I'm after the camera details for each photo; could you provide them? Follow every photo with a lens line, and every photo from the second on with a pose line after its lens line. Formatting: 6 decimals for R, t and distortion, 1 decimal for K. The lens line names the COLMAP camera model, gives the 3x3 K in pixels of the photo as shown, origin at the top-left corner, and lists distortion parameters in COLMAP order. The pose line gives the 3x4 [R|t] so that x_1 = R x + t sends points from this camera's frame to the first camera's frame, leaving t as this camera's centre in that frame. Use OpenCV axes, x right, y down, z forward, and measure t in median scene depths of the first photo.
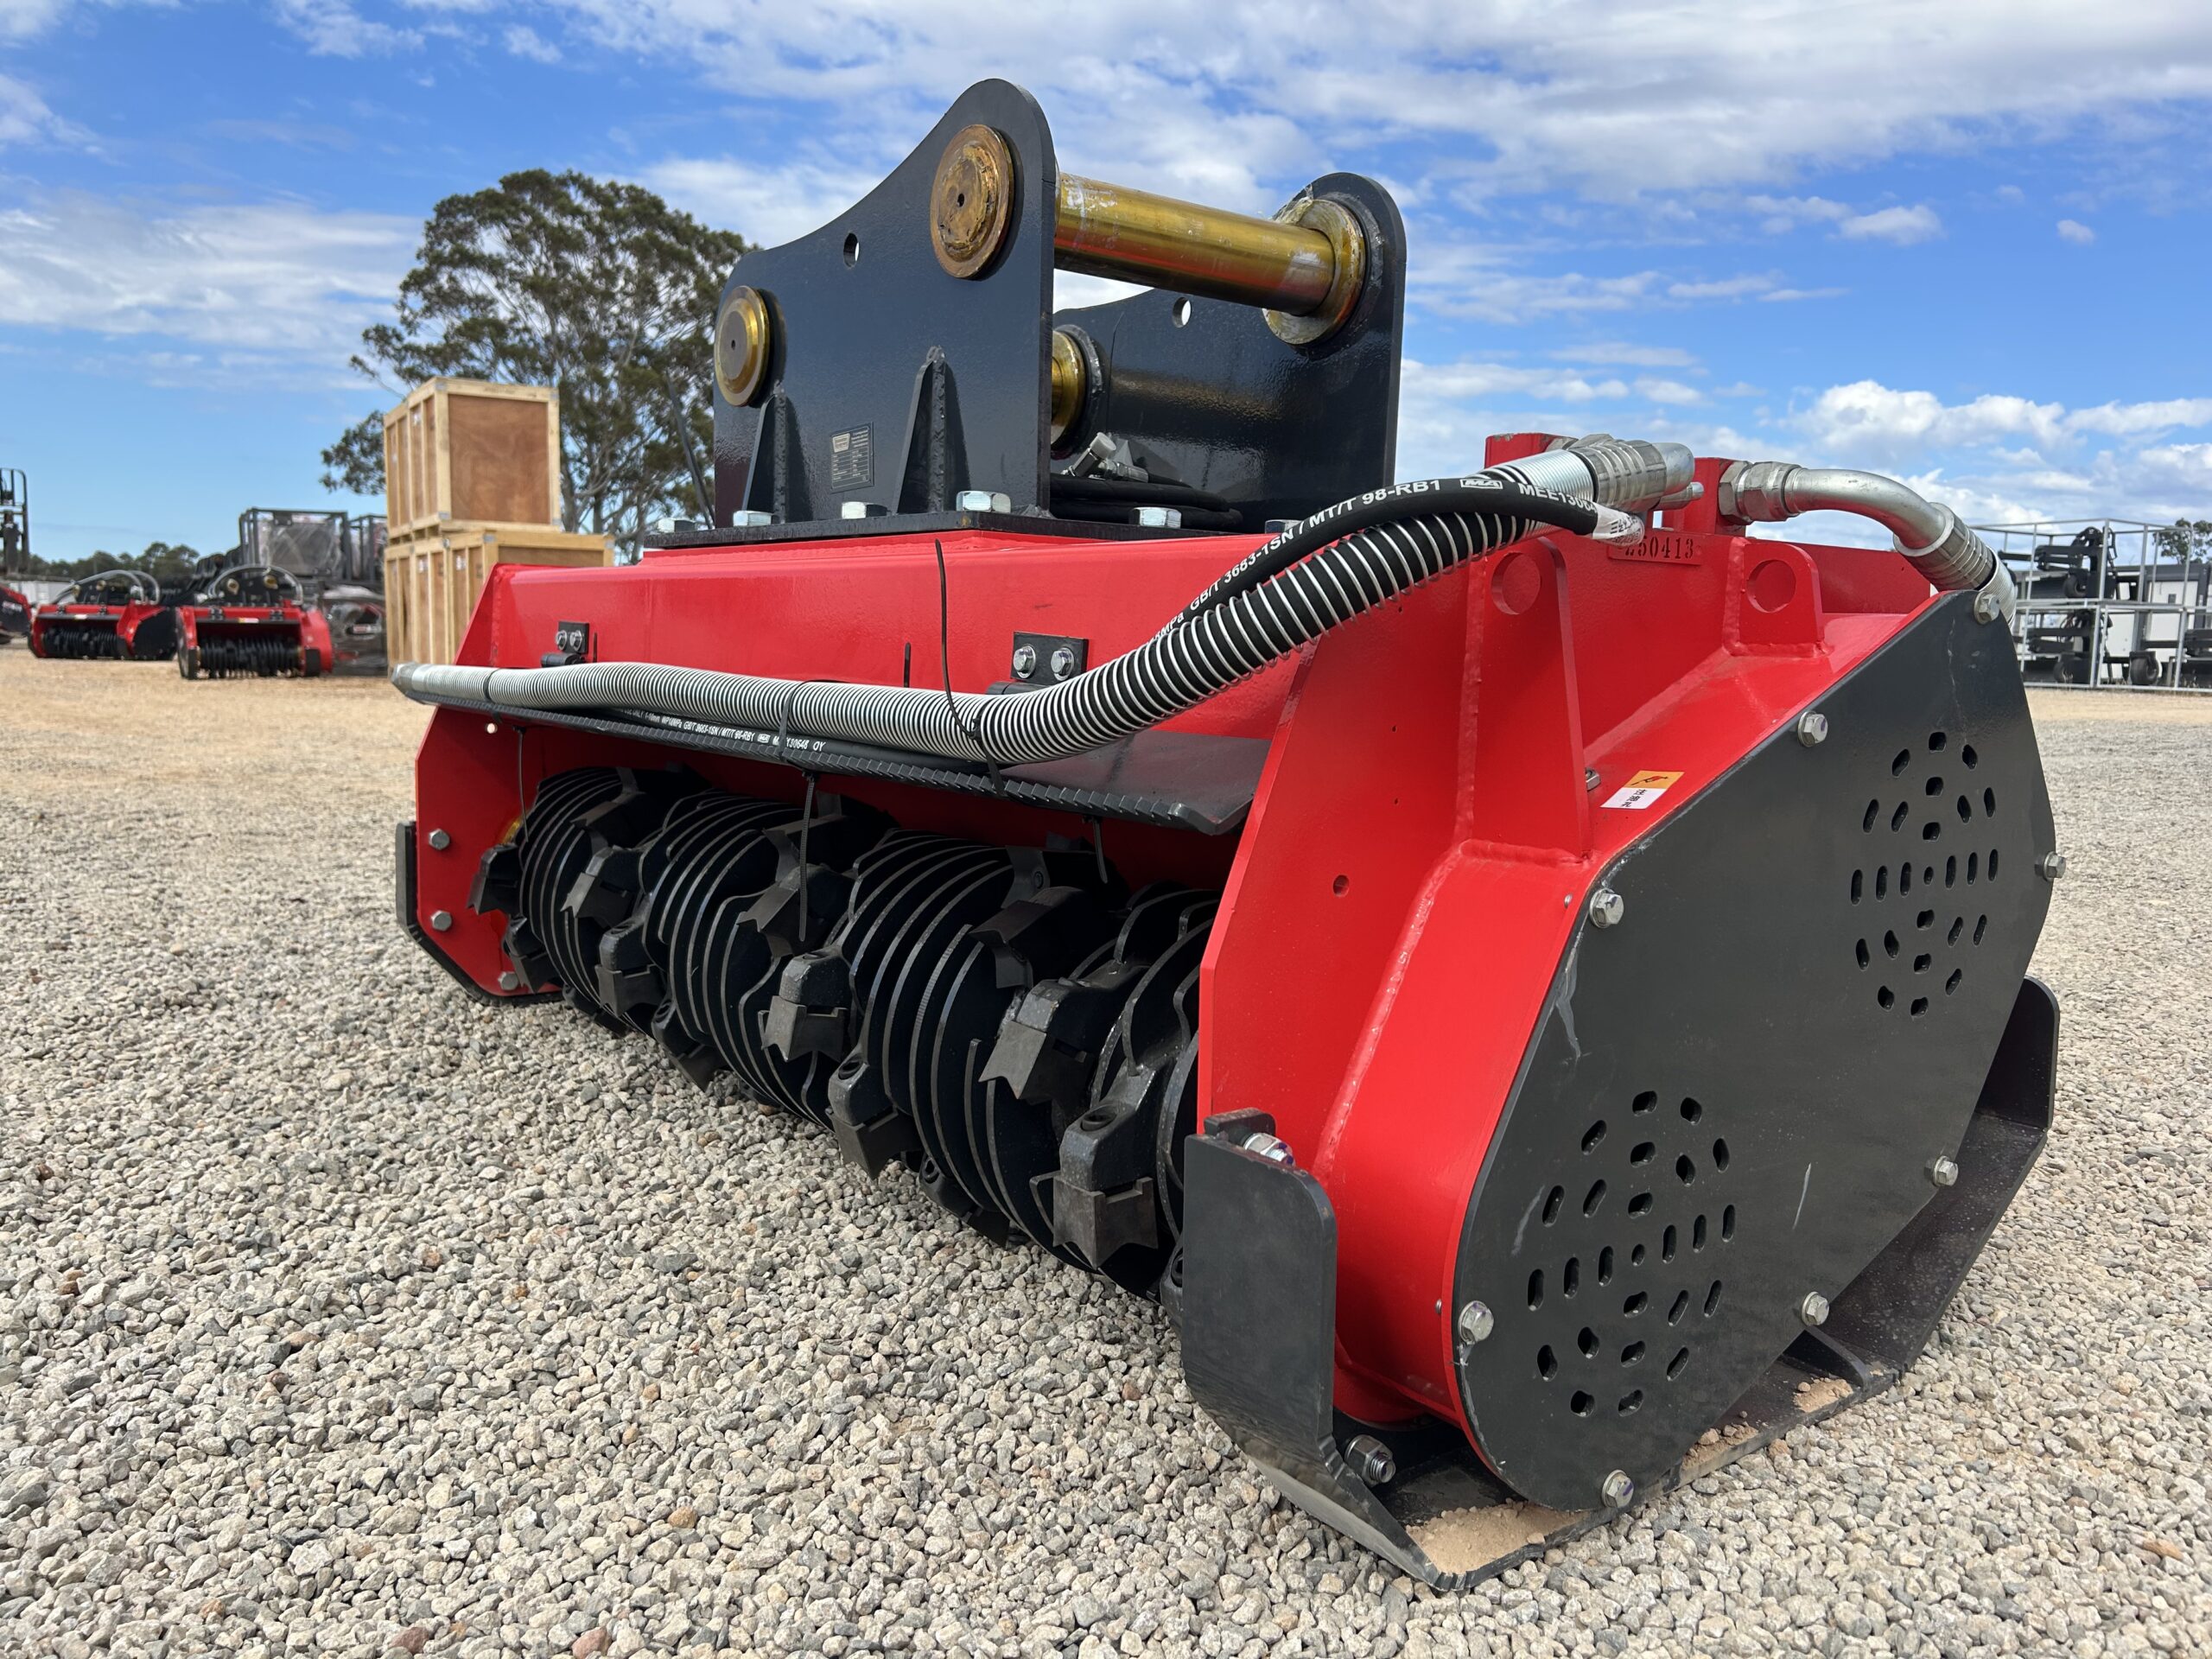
lens RADIAL K [[1689.7, 0, 1106.0], [0, 1689.7, 829.5], [0, 0, 1]] dist [0.039032, -0.058486]
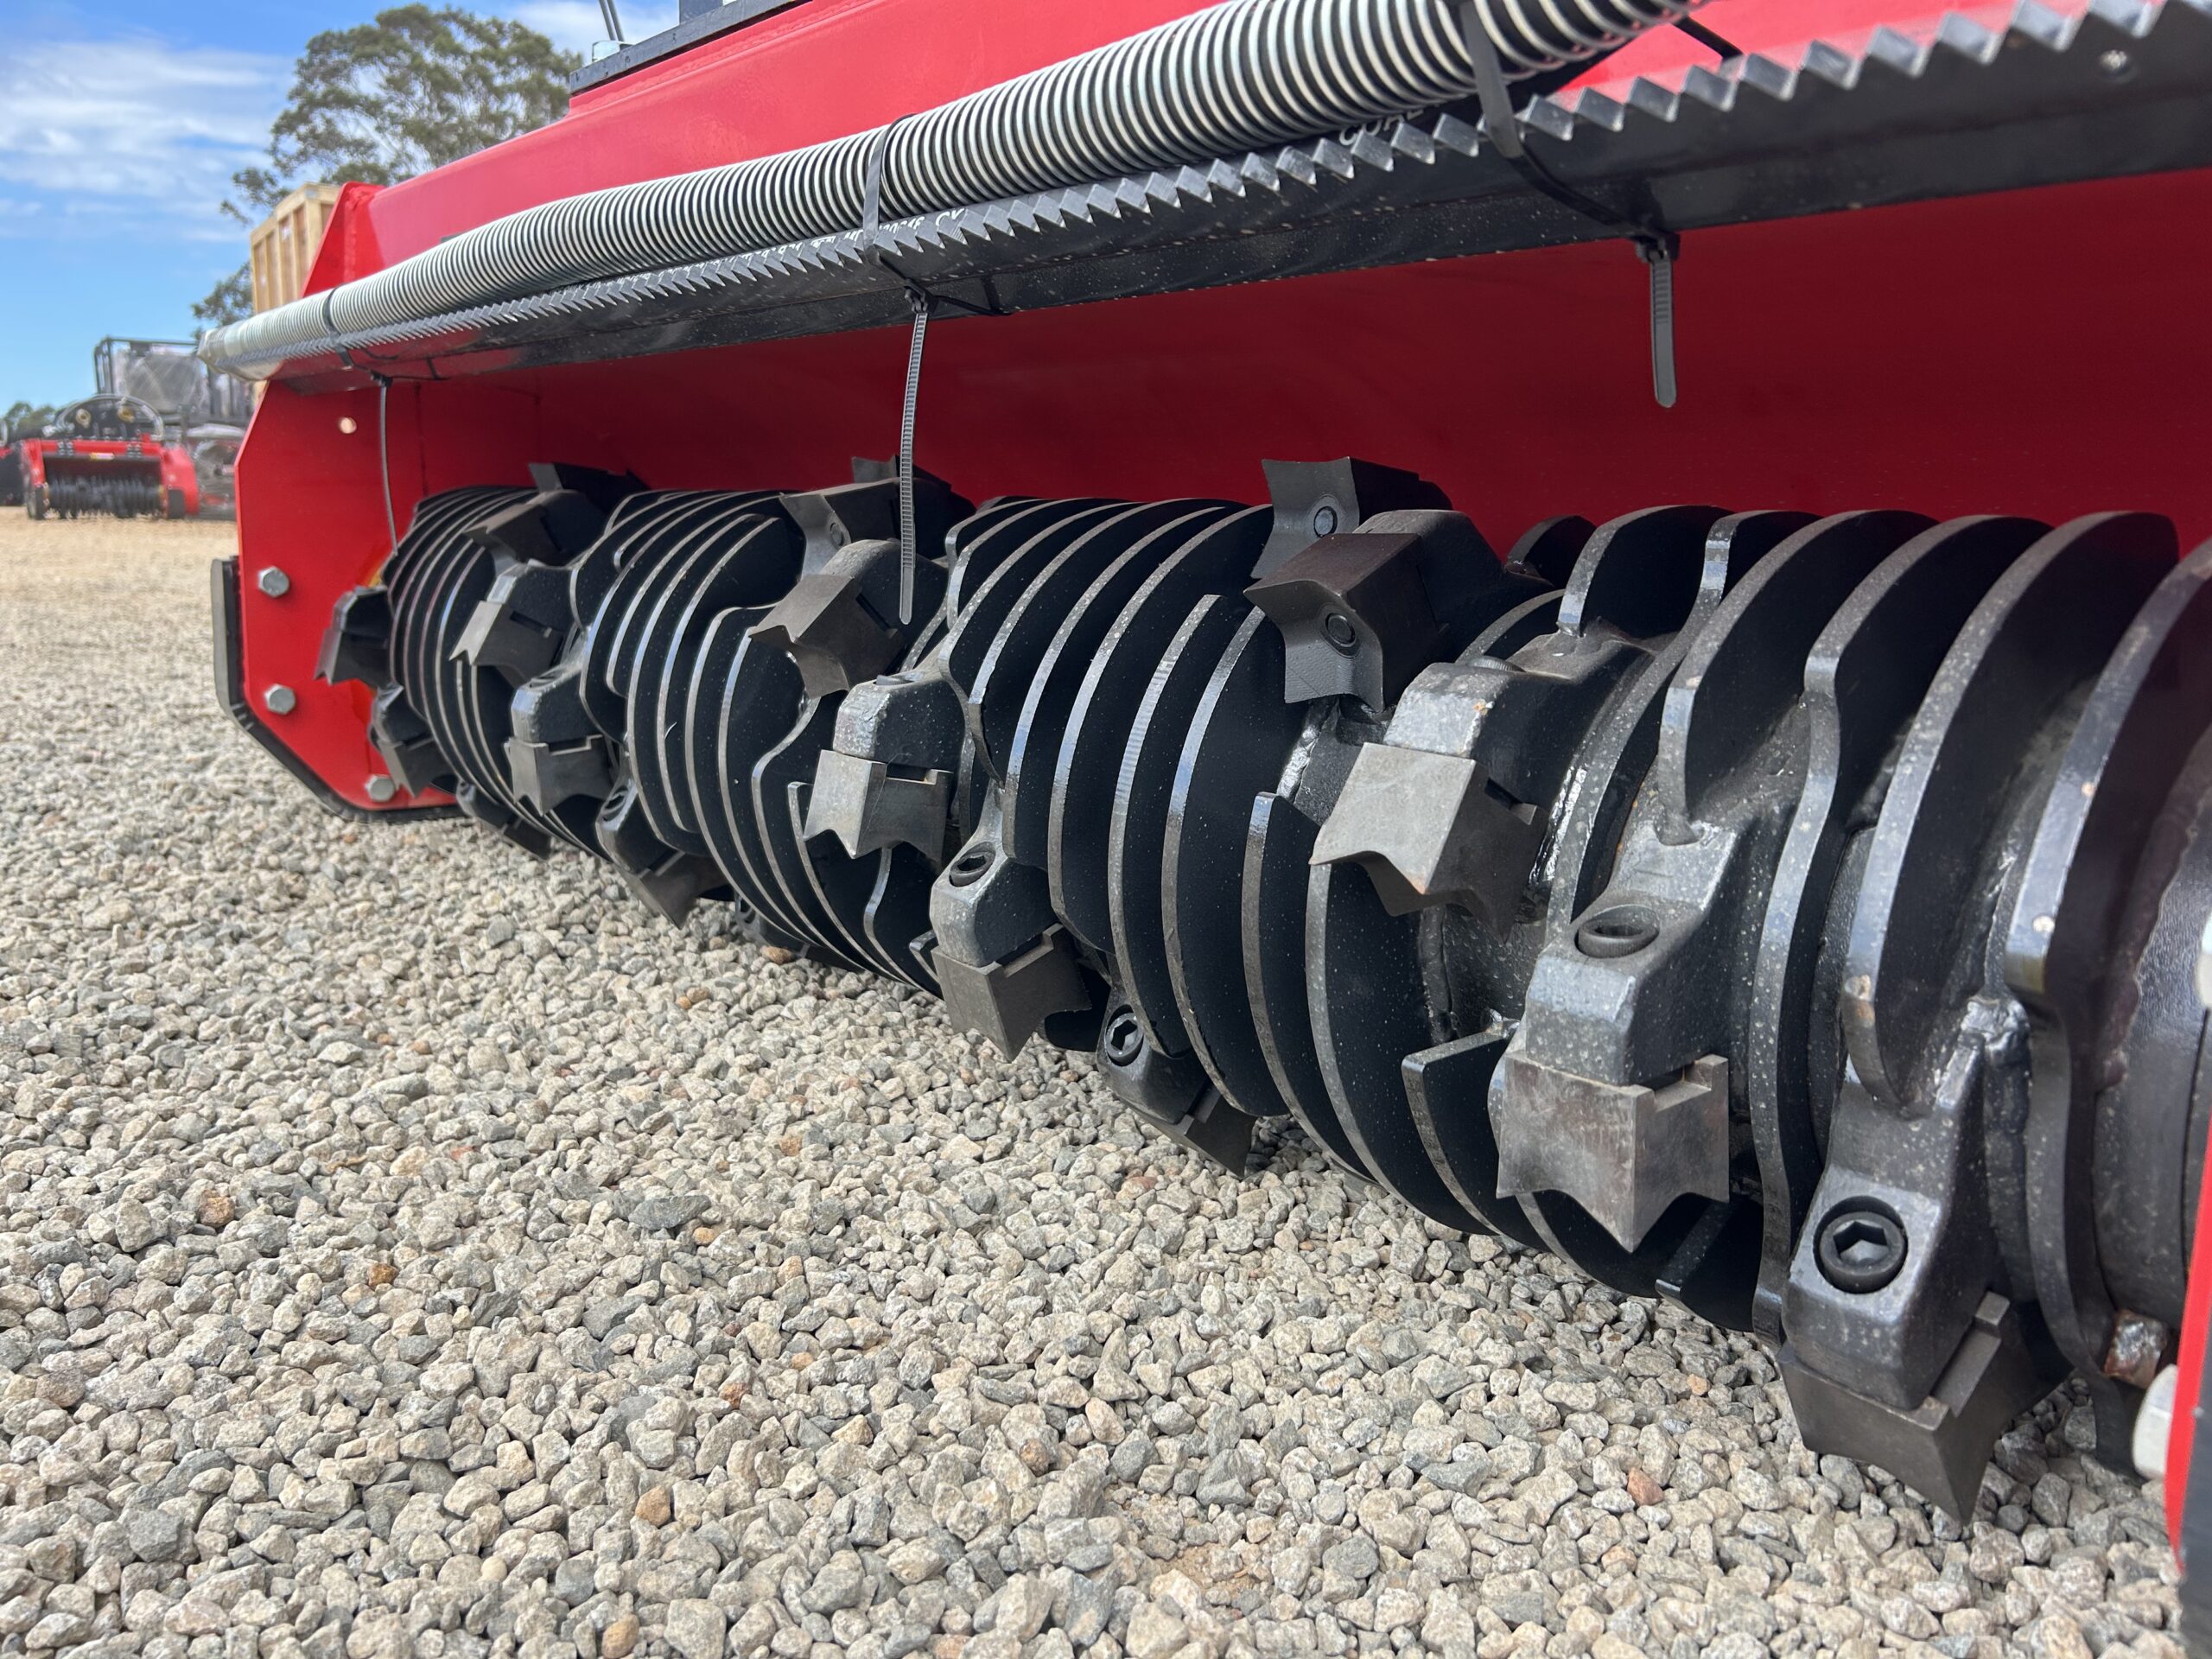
lens RADIAL K [[1714.5, 0, 1128.3], [0, 1714.5, 813.7], [0, 0, 1]] dist [0.027478, -0.030378]
pose [[0.998185, 0.001642, 0.060207, -0.123979], [-0.005467, 0.997972, 0.063418, 0.080378], [-0.059981, -0.063632, 0.996169, 0.394904]]
